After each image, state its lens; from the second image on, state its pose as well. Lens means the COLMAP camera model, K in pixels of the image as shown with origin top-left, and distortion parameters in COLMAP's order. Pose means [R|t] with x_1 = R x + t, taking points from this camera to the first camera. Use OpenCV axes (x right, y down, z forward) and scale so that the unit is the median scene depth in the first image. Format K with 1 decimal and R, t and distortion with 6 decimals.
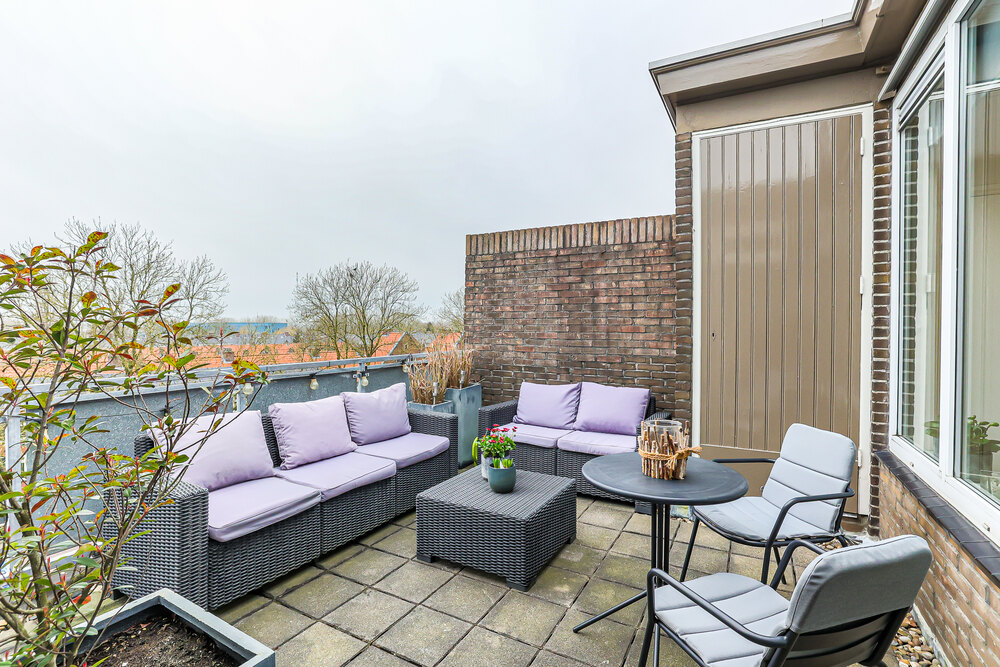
lens RADIAL K [[465.5, 0, 504.6], [0, 465.5, 334.1], [0, 0, 1]] dist [-0.036167, 0.011680]
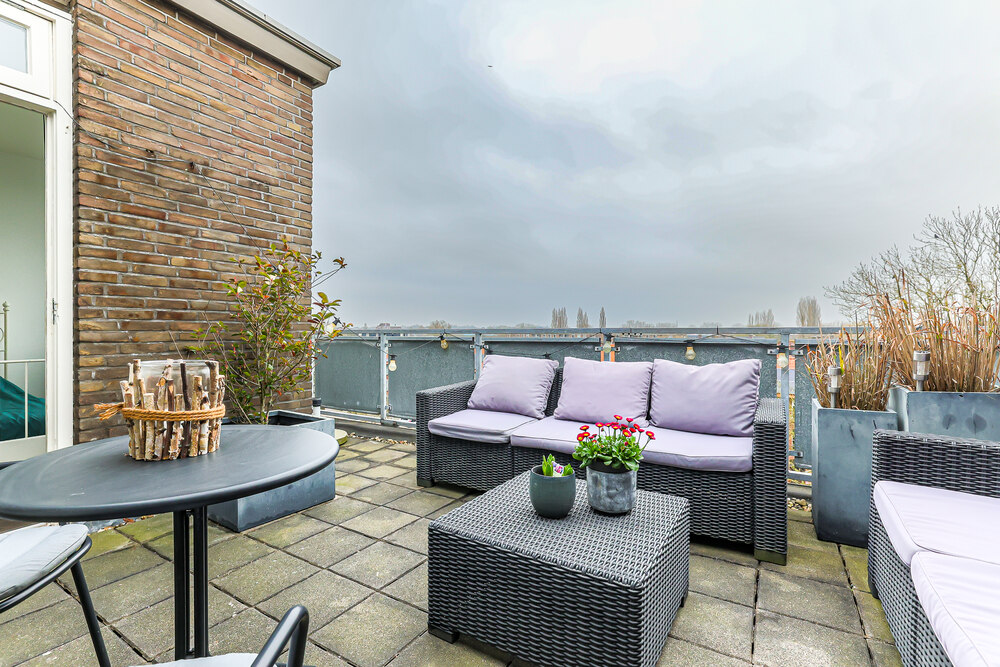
lens RADIAL K [[465.5, 0, 501.8], [0, 465.5, 330.7], [0, 0, 1]] dist [-0.036167, 0.011680]
pose [[-0.048114, -0.000705, -0.998842, 0.449595], [-0.017395, 0.999849, 0.000132, 0.075757], [0.998690, 0.017381, -0.048119, 0.713198]]
